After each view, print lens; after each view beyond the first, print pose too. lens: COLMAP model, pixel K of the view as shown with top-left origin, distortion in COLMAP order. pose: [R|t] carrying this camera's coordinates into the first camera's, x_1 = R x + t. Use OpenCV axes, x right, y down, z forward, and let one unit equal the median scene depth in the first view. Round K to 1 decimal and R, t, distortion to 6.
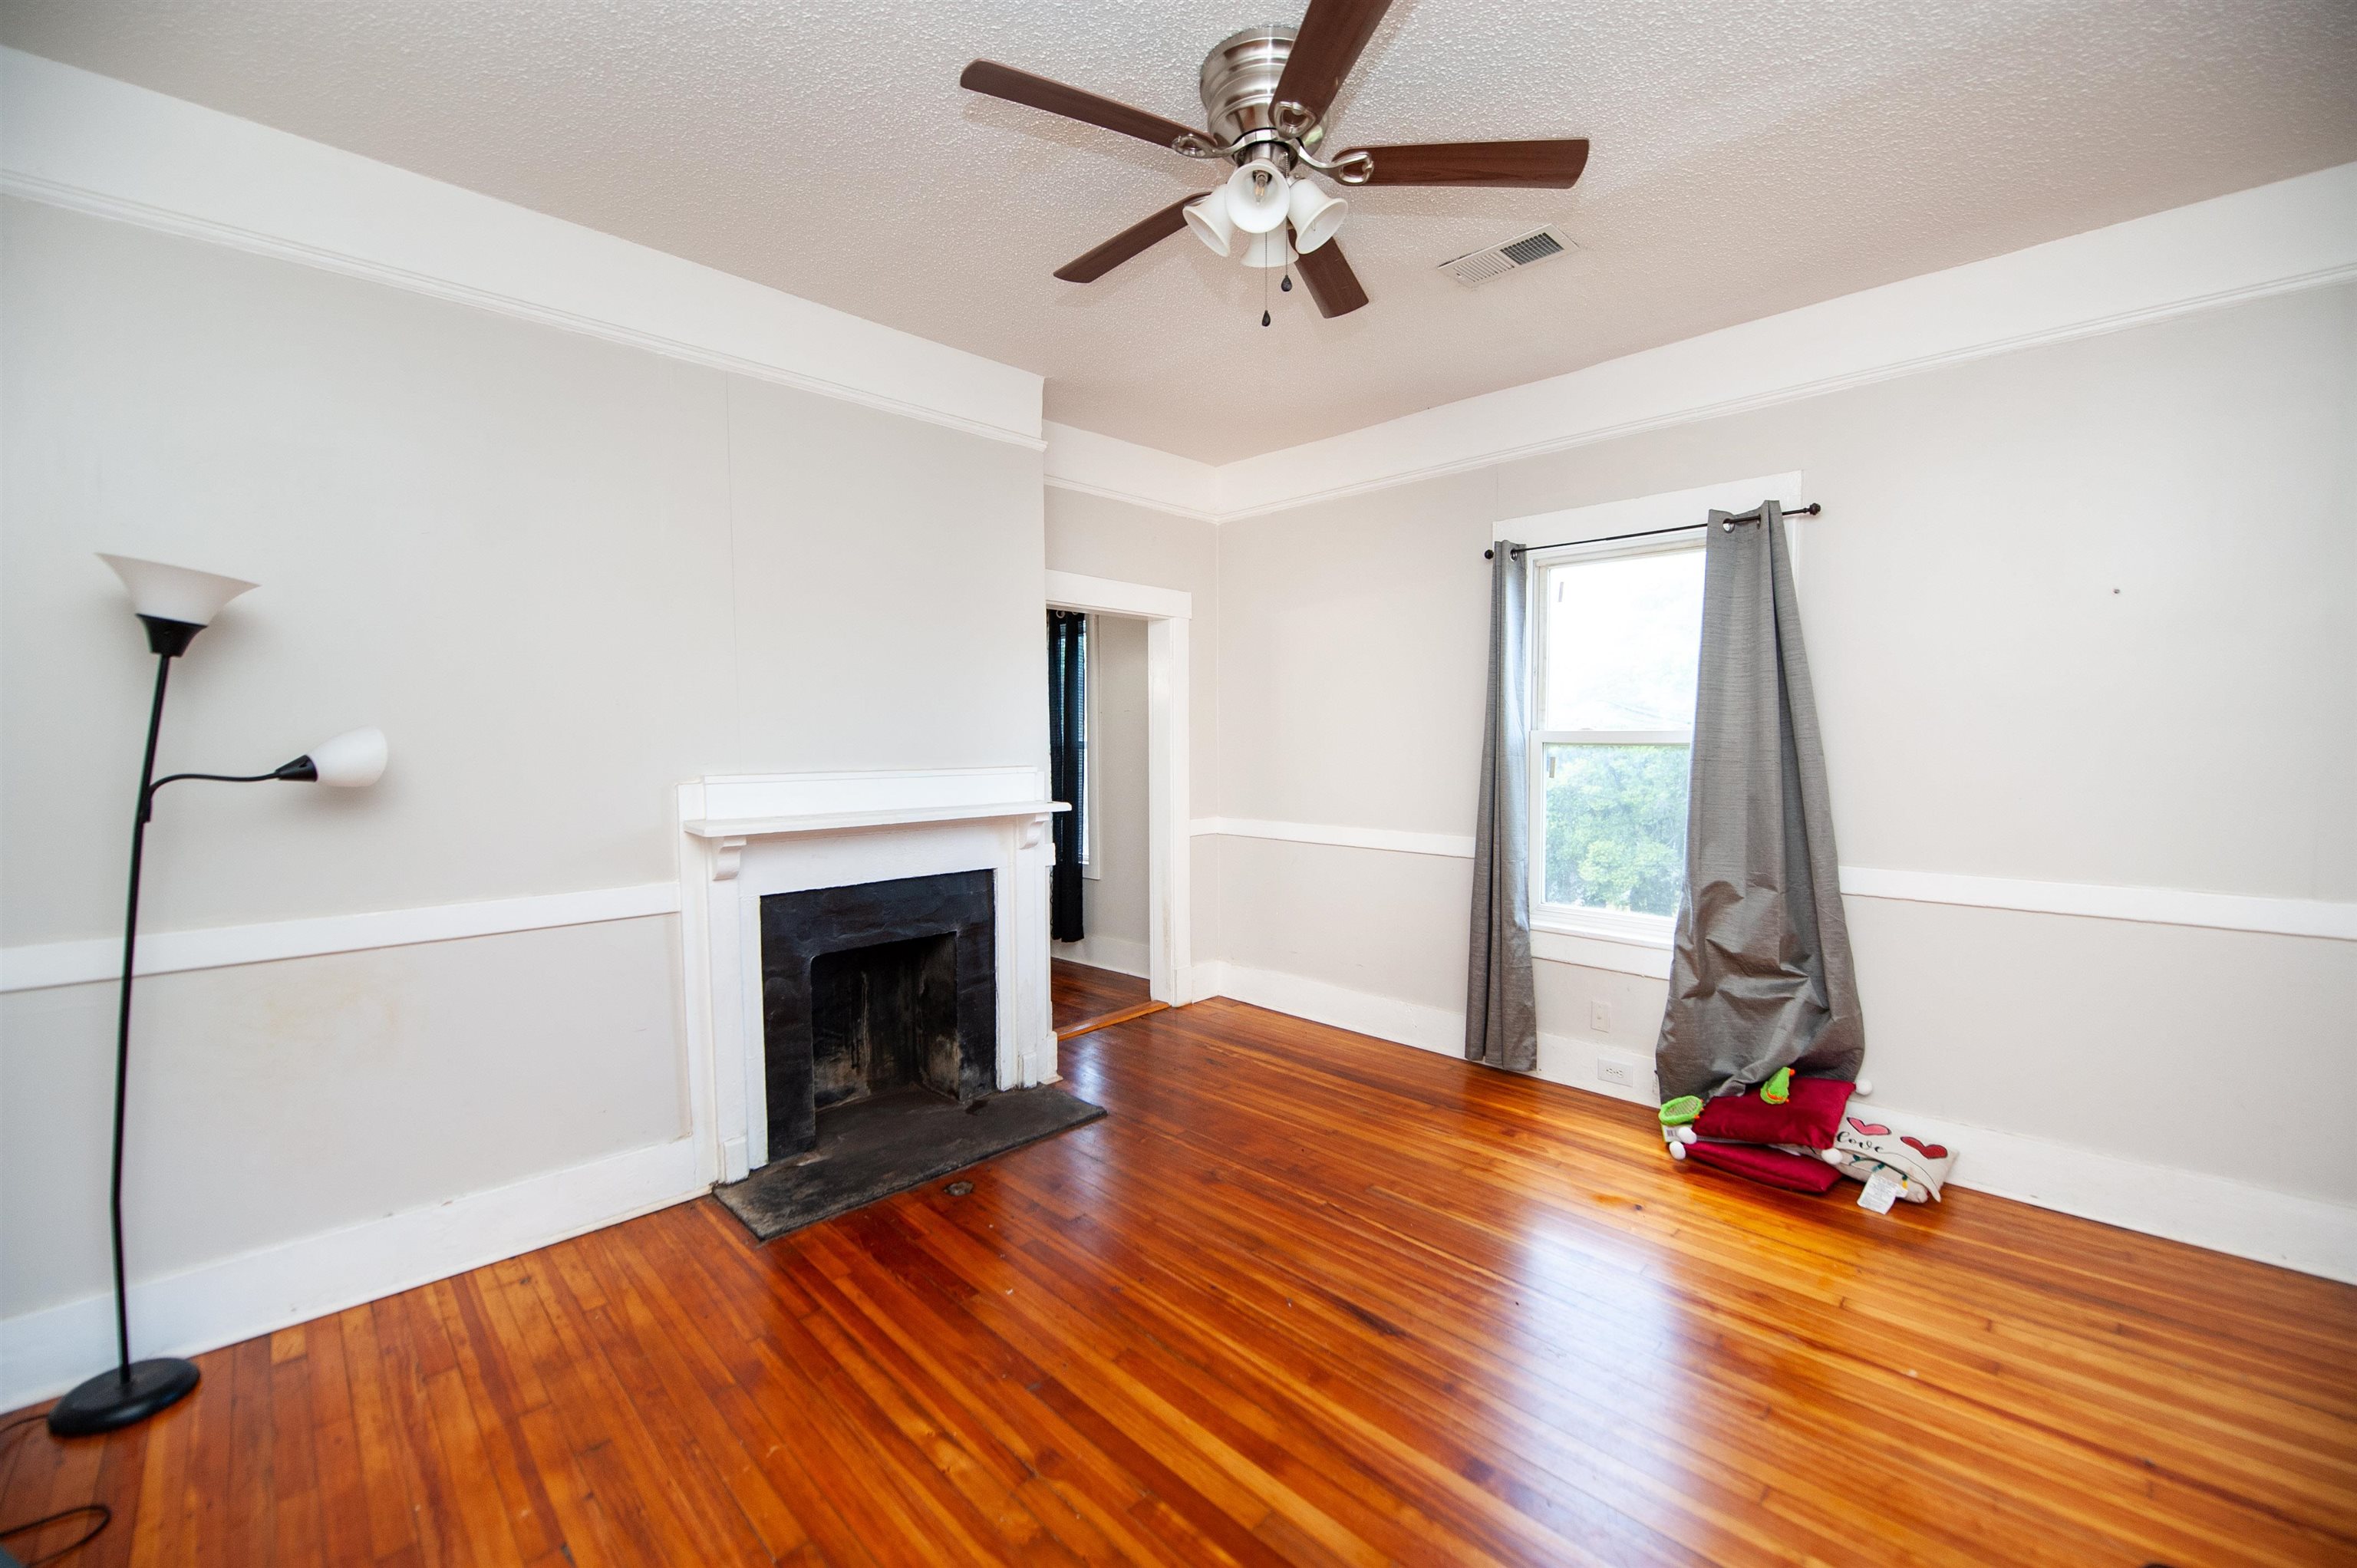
lens RADIAL K [[957.3, 0, 1188.4], [0, 957.3, 793.6], [0, 0, 1]] dist [-0.011238, -0.007189]
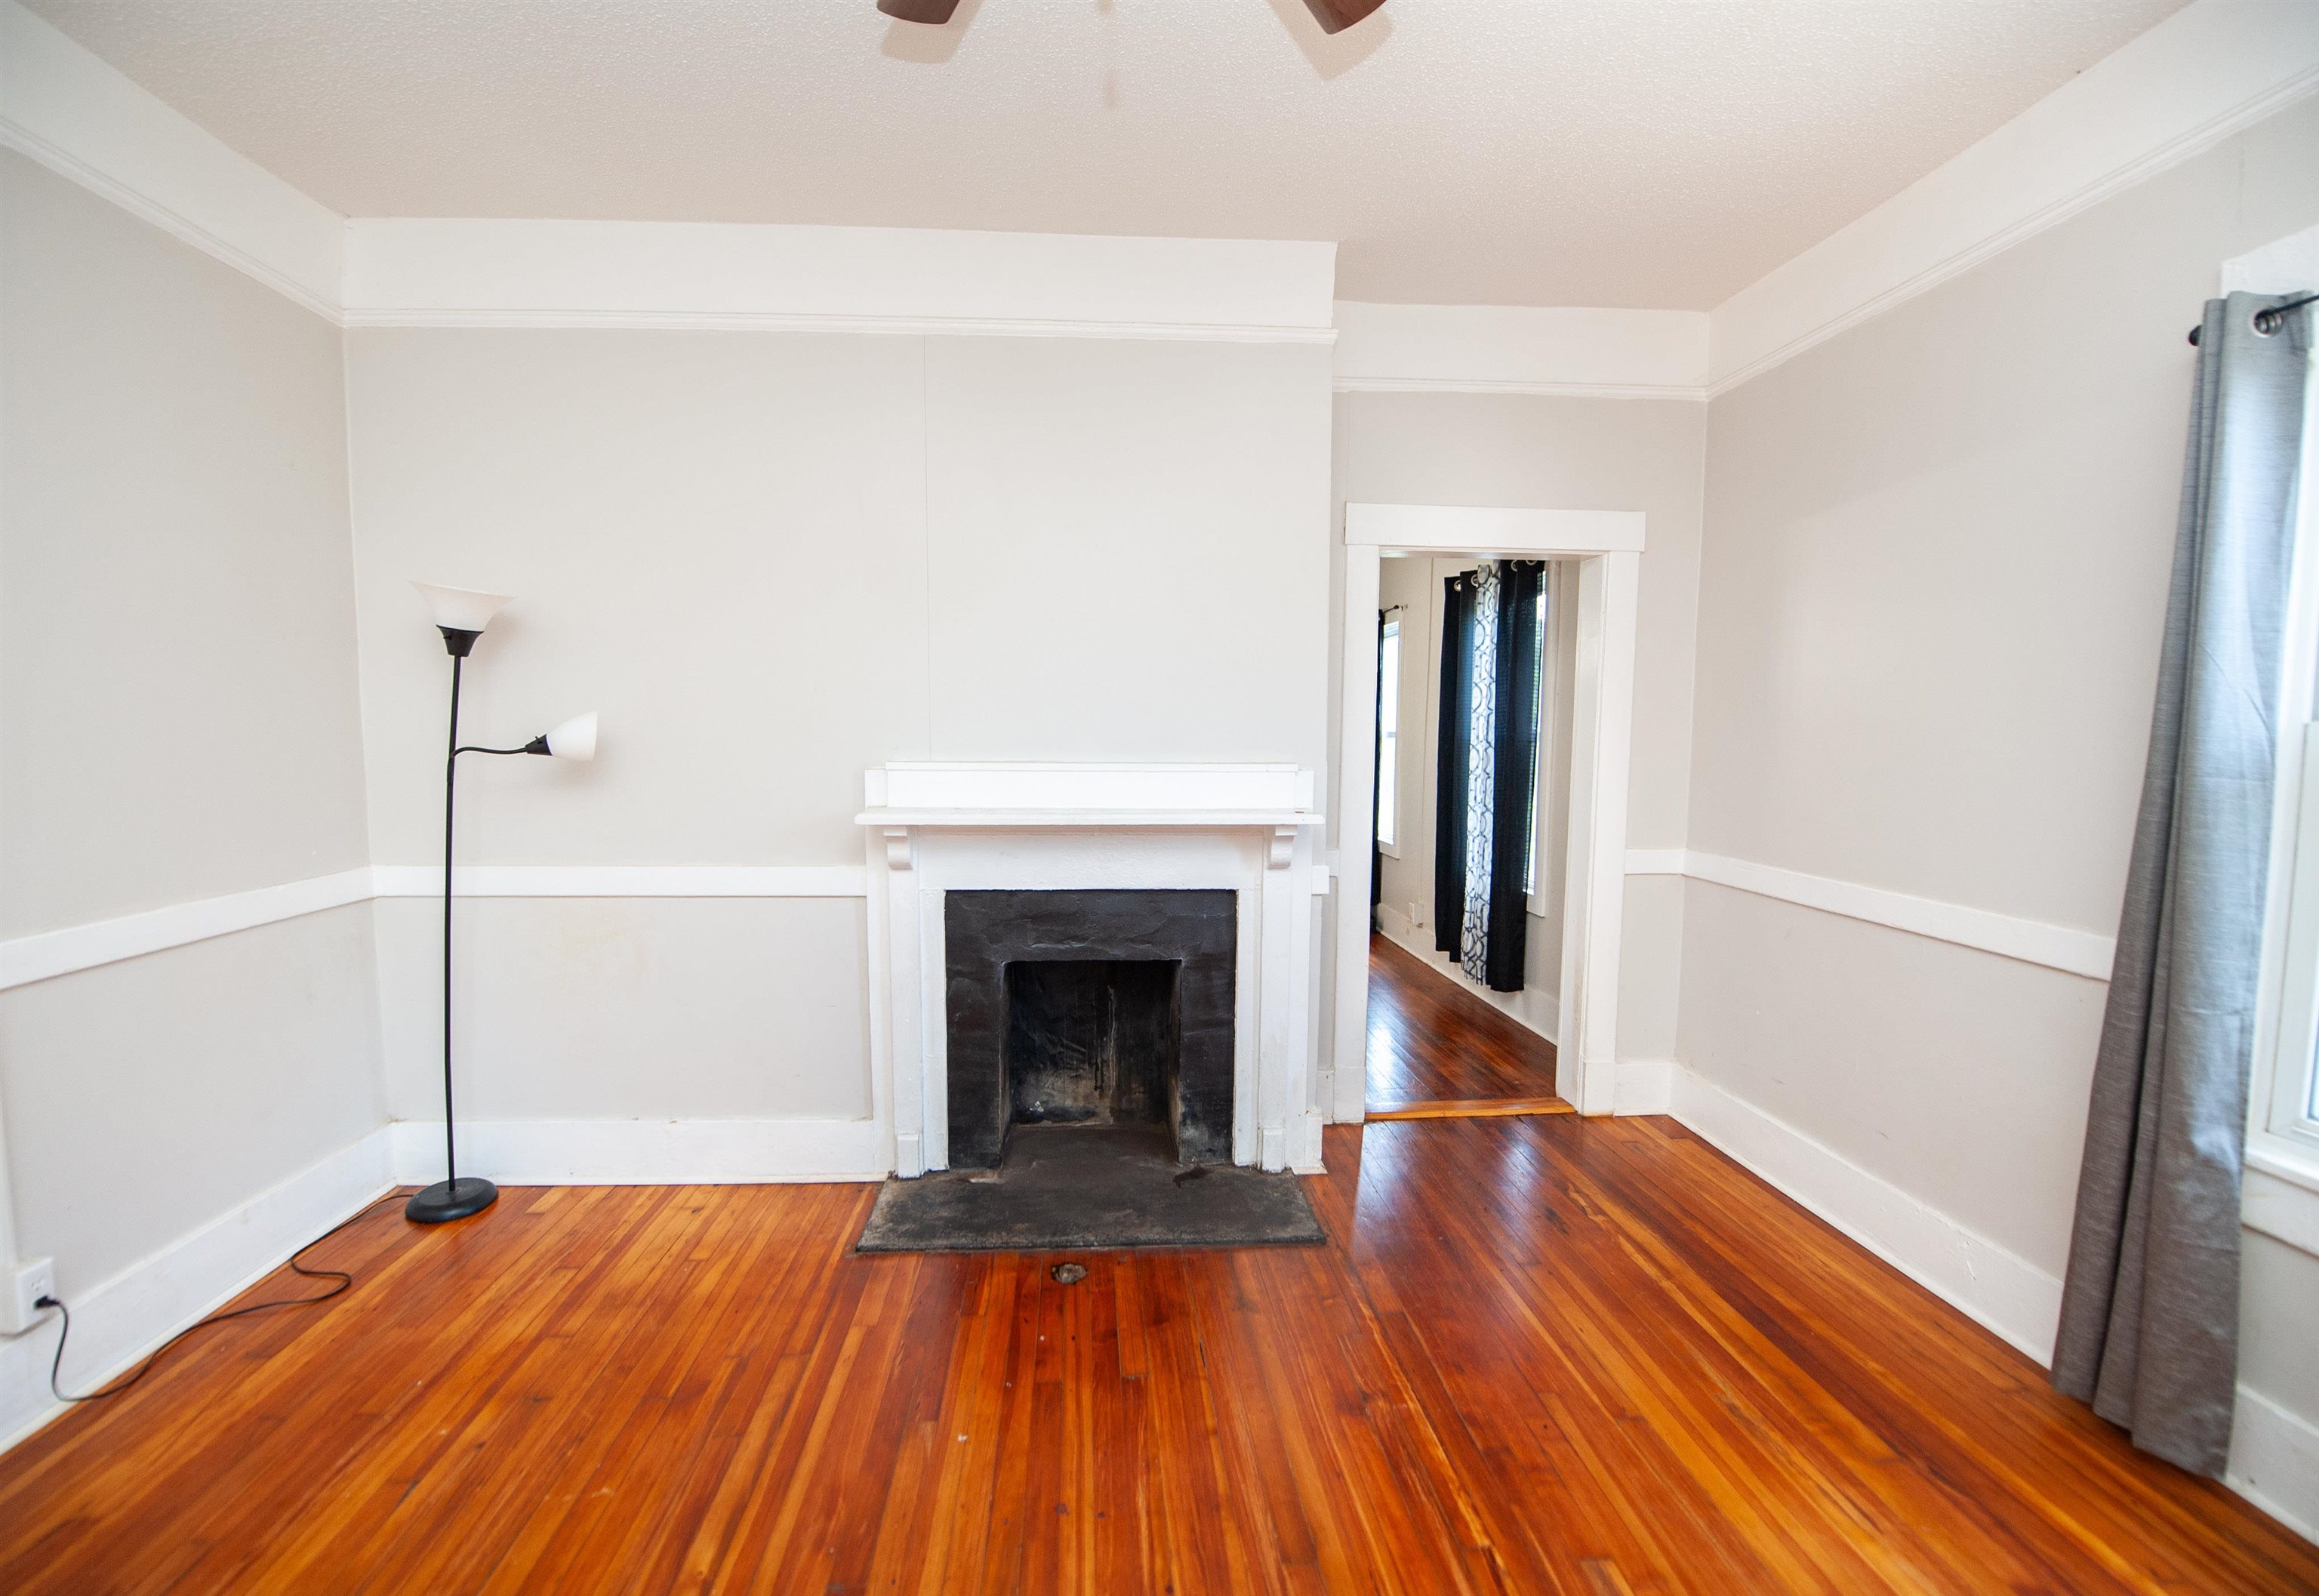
lens RADIAL K [[970.6, 0, 1127.8], [0, 970.6, 806.8], [0, 0, 1]] dist [-0.015031, -0.003861]
pose [[0.733503, 0.065251, -0.676547, 0.319772], [-0.048145, 0.997869, 0.044043, -0.025667], [0.677979, 0.000267, 0.735082, 0.399922]]
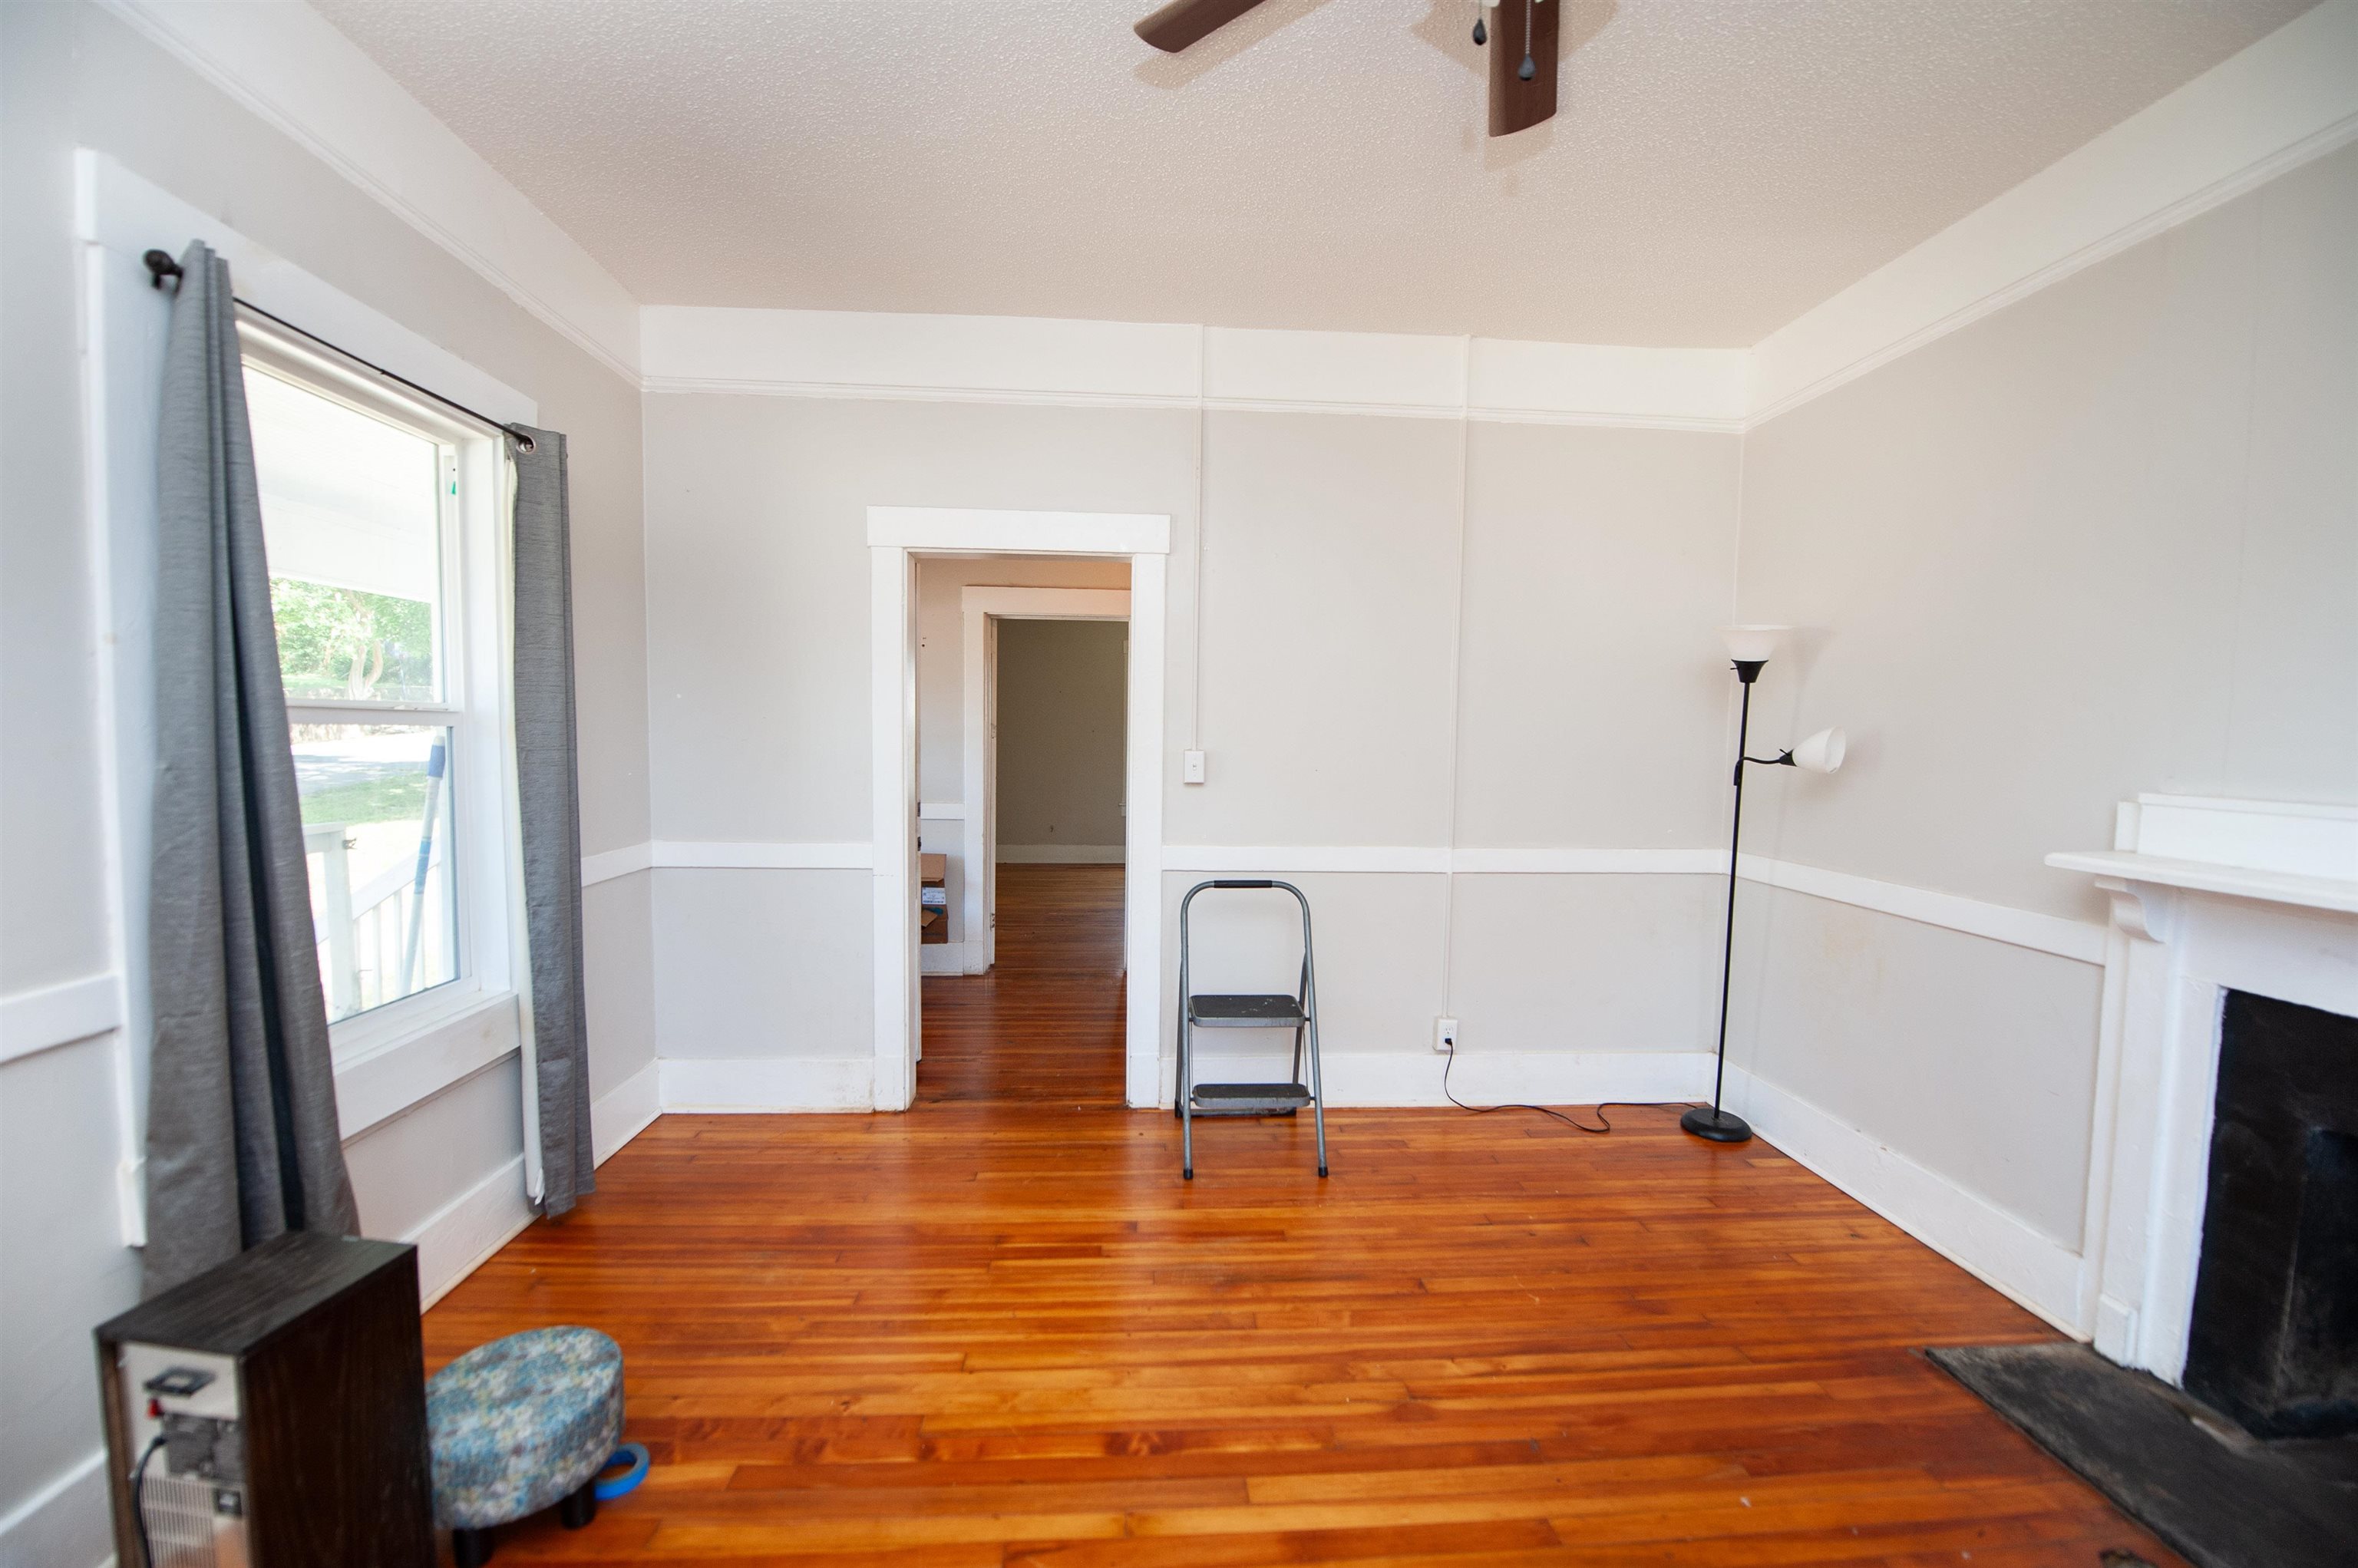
lens RADIAL K [[958.6, 0, 1179.0], [0, 958.6, 784.0], [0, 0, 1]] dist [-0.015909, -0.000137]
pose [[-0.672022, 0.037093, -0.739601, 0.477463], [-0.055610, 0.993397, 0.100351, -0.052192], [0.738440, 0.108567, -0.665522, 0.858375]]
